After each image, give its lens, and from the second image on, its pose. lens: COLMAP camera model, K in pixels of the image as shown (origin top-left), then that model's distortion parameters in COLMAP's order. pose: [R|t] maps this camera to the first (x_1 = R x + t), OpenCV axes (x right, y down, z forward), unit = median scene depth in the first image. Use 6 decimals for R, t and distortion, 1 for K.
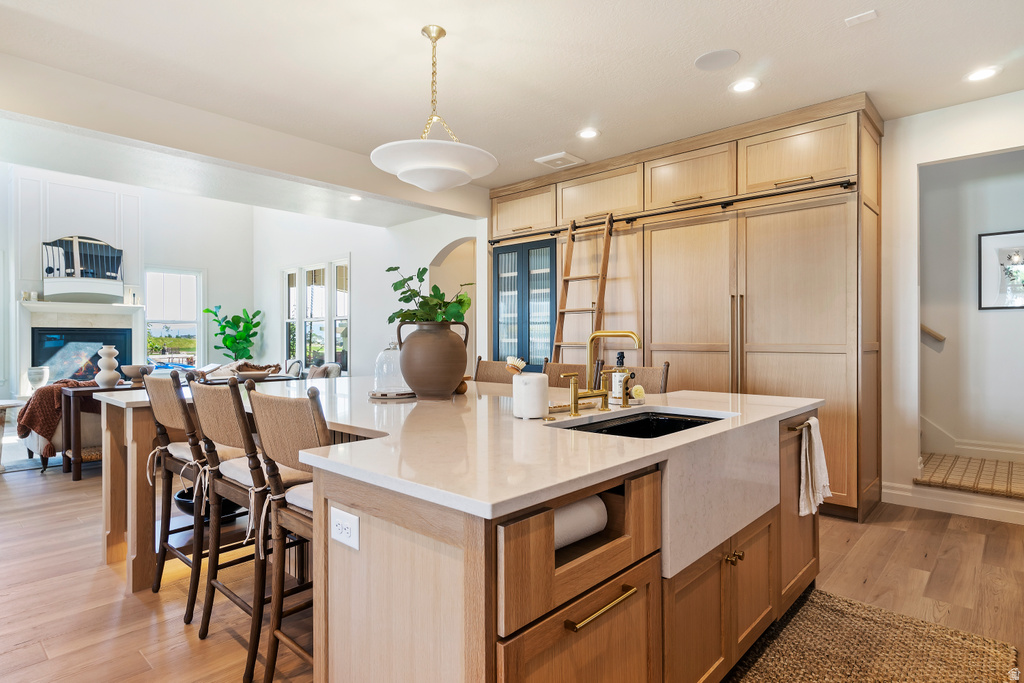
lens RADIAL K [[554.9, 0, 500.4], [0, 554.9, 339.8], [0, 0, 1]] dist [0.004033, 0.000197]
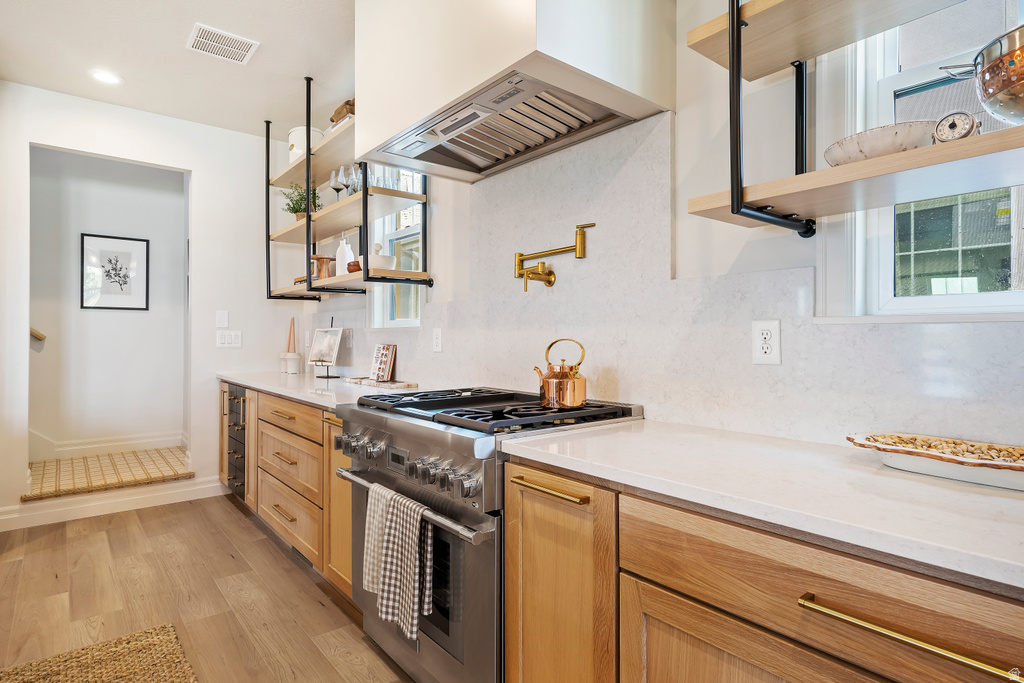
lens RADIAL K [[551.4, 0, 514.0], [0, 551.4, 334.9], [0, 0, 1]] dist [0.016368, 0.000855]
pose [[0.135803, 0.007872, 0.990705, -0.027711], [-0.001496, 0.999969, -0.007740, -0.000031], [-0.990735, -0.000431, 0.135811, 0.092345]]
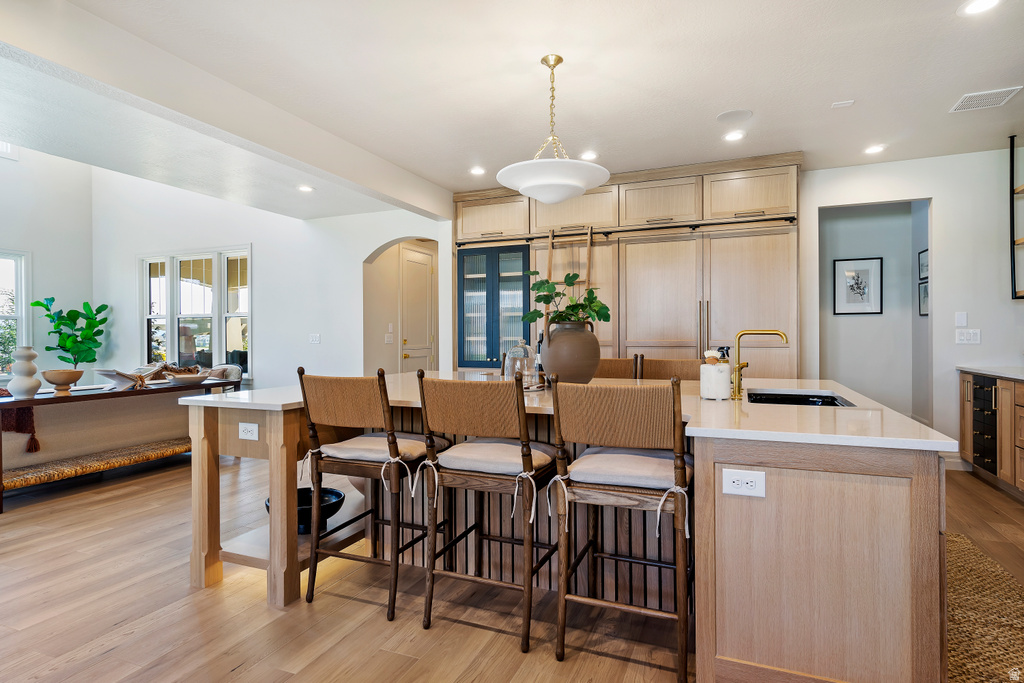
lens RADIAL K [[554.9, 0, 500.4], [0, 554.9, 339.8], [0, 0, 1]] dist [0.004033, 0.000197]
pose [[0.939802, -0.004045, 0.341694, -0.380851], [0.003256, 0.999991, 0.002882, 0.000770], [-0.341703, -0.001596, 0.939807, -0.005565]]
